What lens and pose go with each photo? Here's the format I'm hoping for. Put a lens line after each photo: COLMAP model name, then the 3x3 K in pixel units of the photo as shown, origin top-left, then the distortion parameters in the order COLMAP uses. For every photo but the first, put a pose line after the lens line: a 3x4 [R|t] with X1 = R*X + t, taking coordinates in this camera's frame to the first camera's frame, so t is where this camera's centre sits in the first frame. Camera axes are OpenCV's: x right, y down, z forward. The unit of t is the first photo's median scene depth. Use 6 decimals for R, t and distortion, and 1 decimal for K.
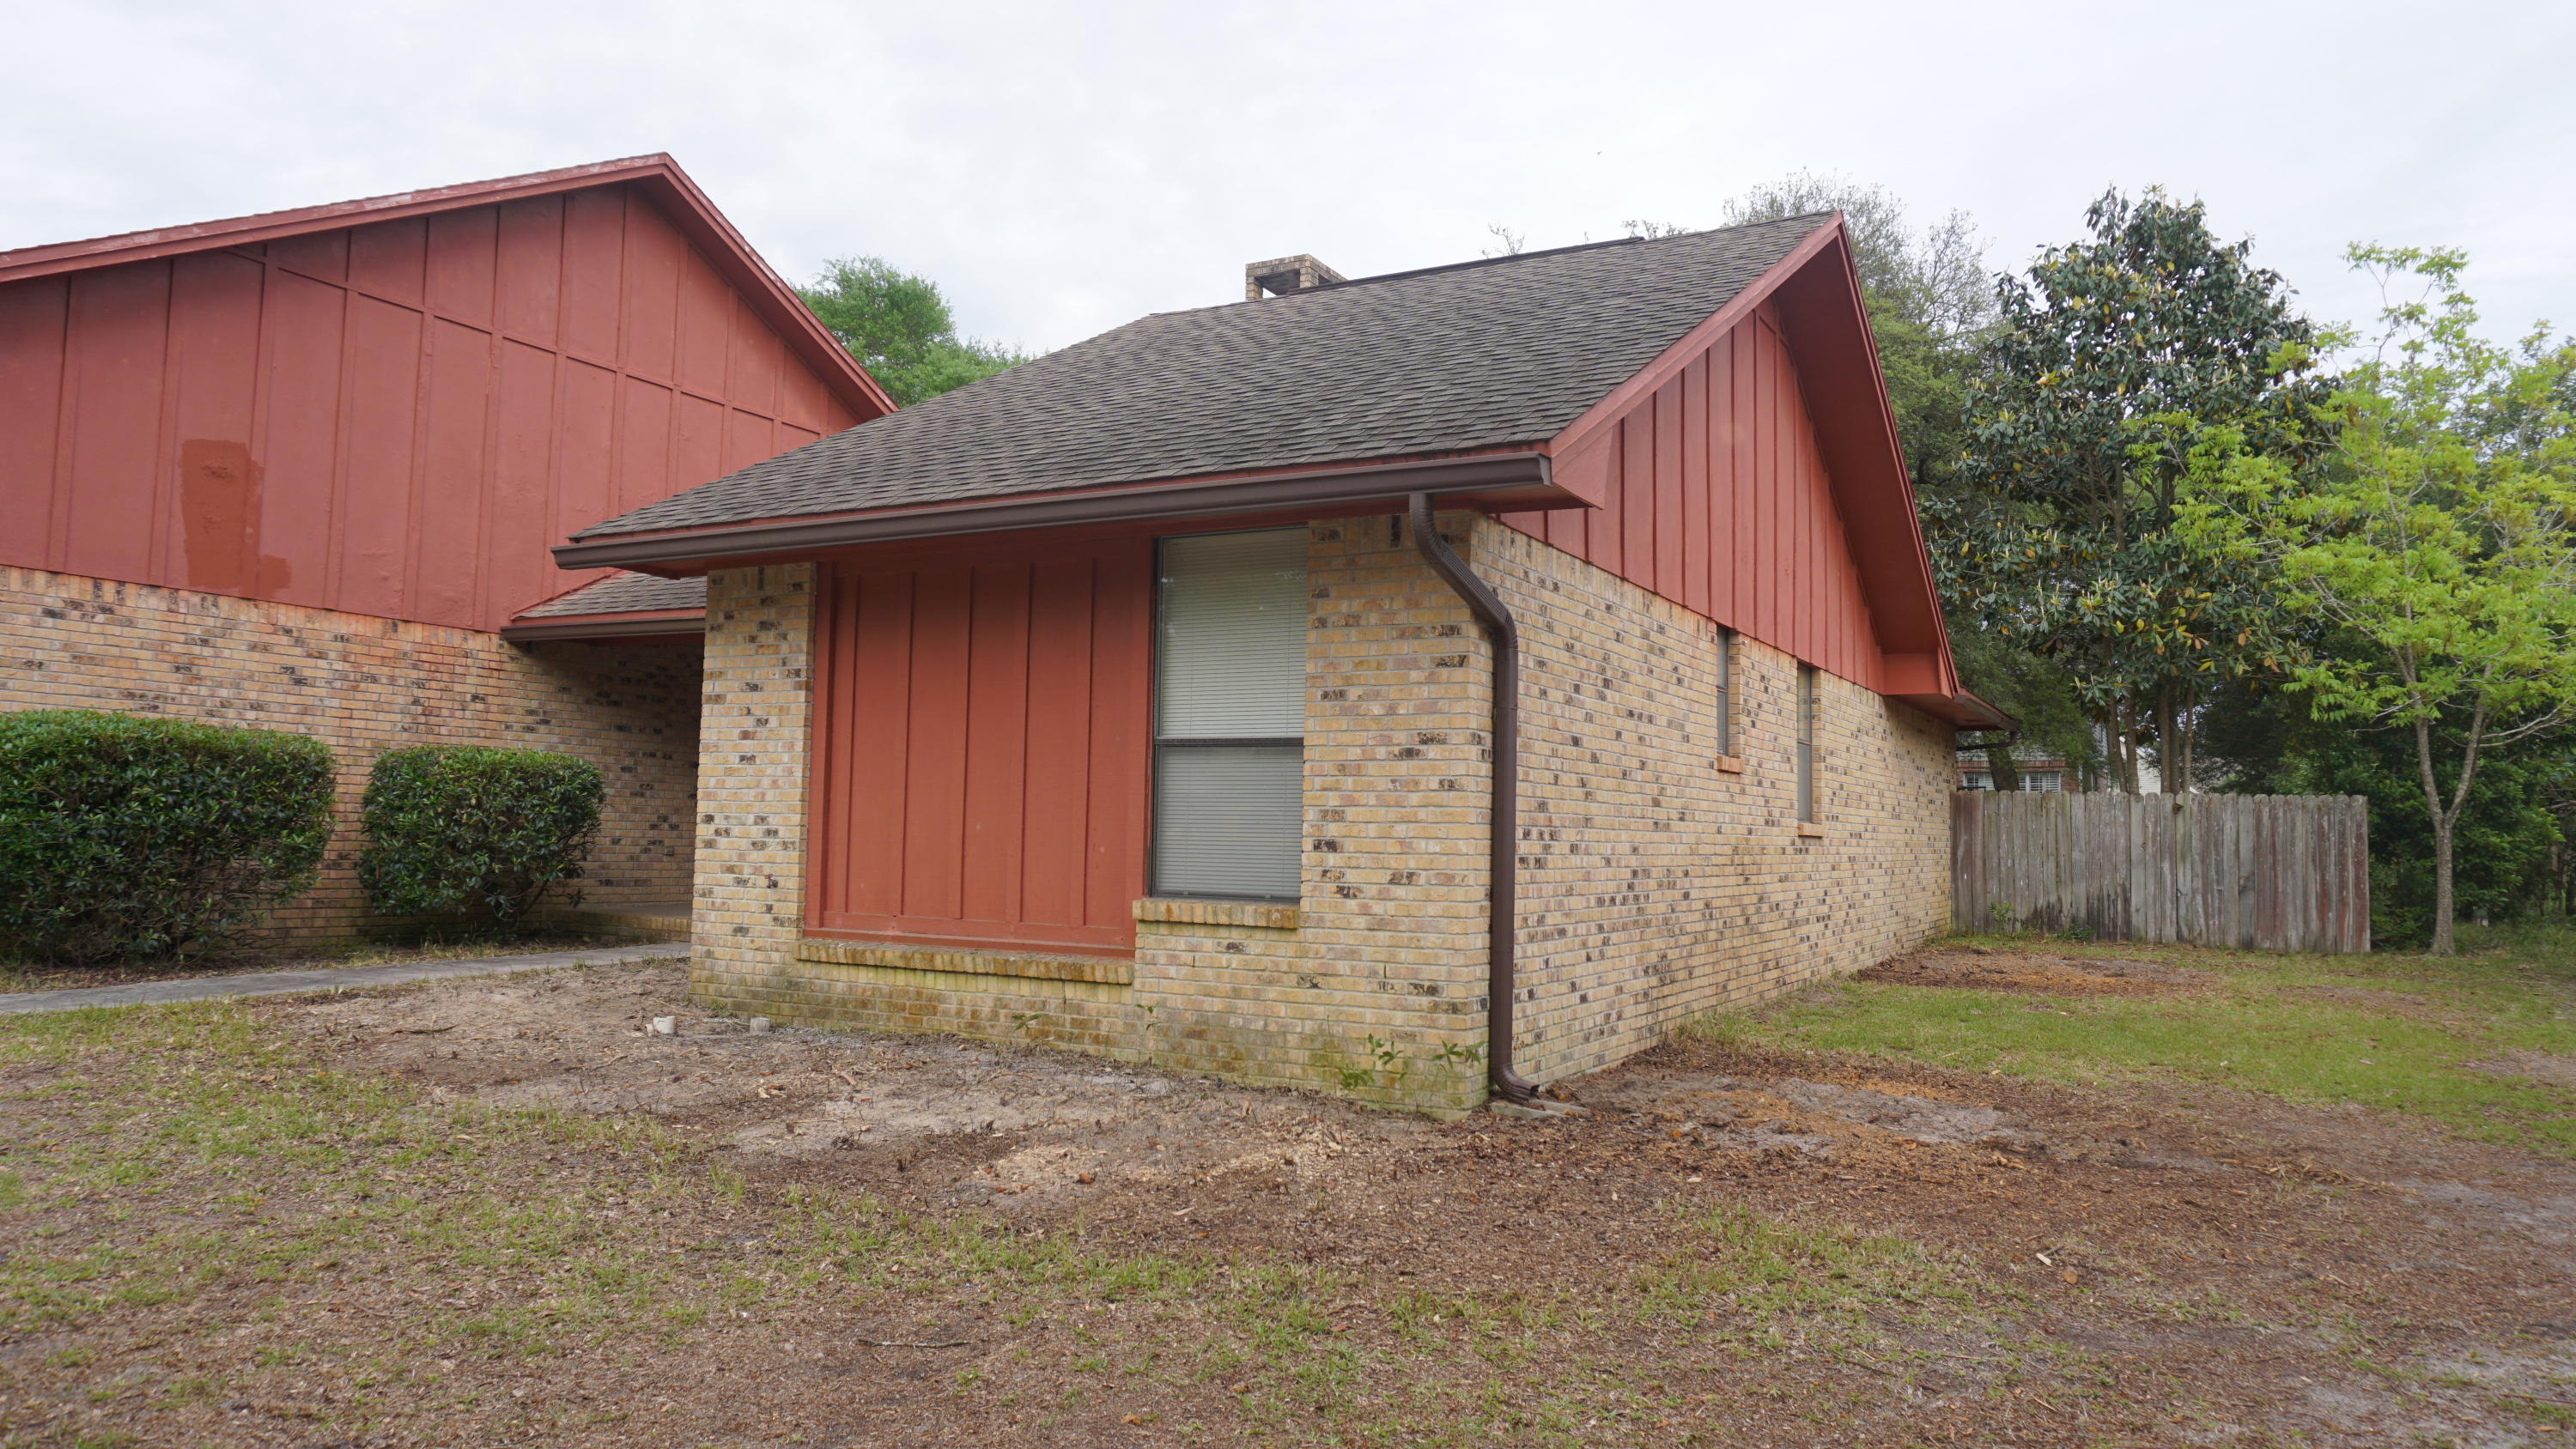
lens RADIAL K [[1784.0, 0, 1291.5], [0, 1784.0, 669.8], [0, 0, 1]] dist [-0.084610, 0.003696]
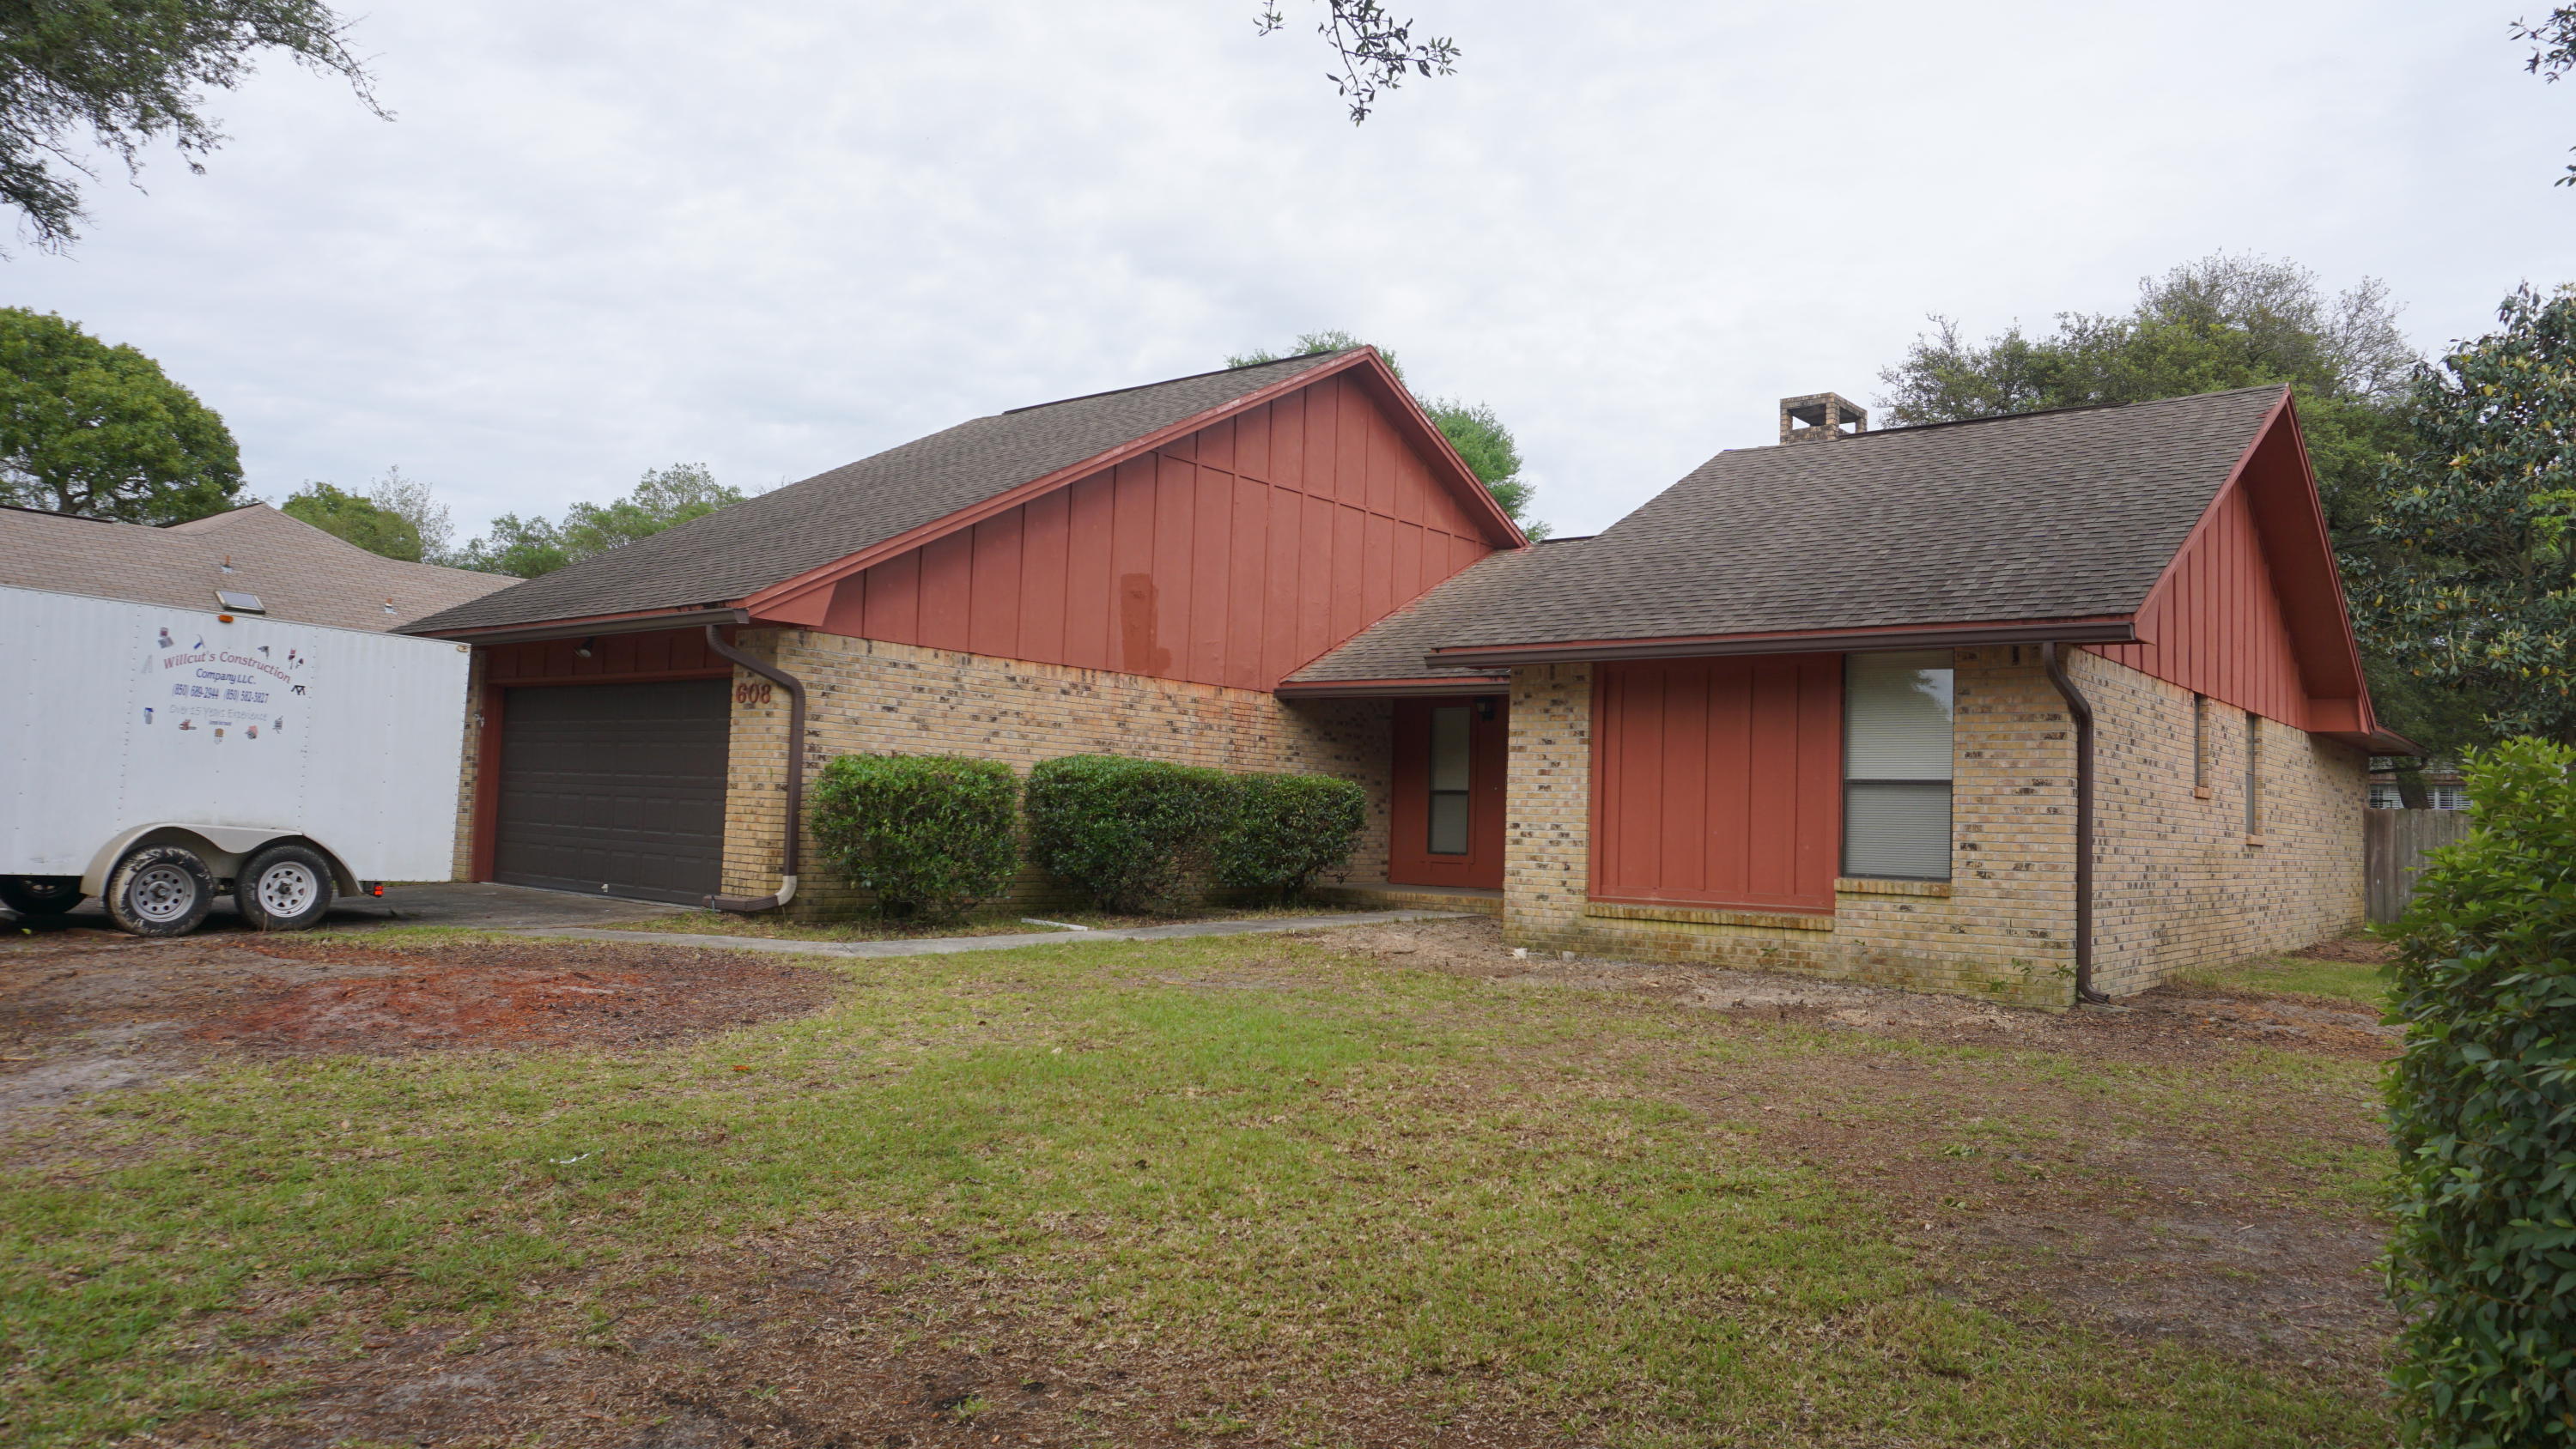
lens RADIAL K [[1698.1, 0, 1284.4], [0, 1698.1, 705.7], [0, 0, 1]] dist [-0.075348, 0.034627]
pose [[0.977308, -0.001884, -0.211816, -0.214545], [0.005394, 0.999858, 0.015994, -0.047138], [0.211755, -0.016774, 0.977179, -0.510104]]
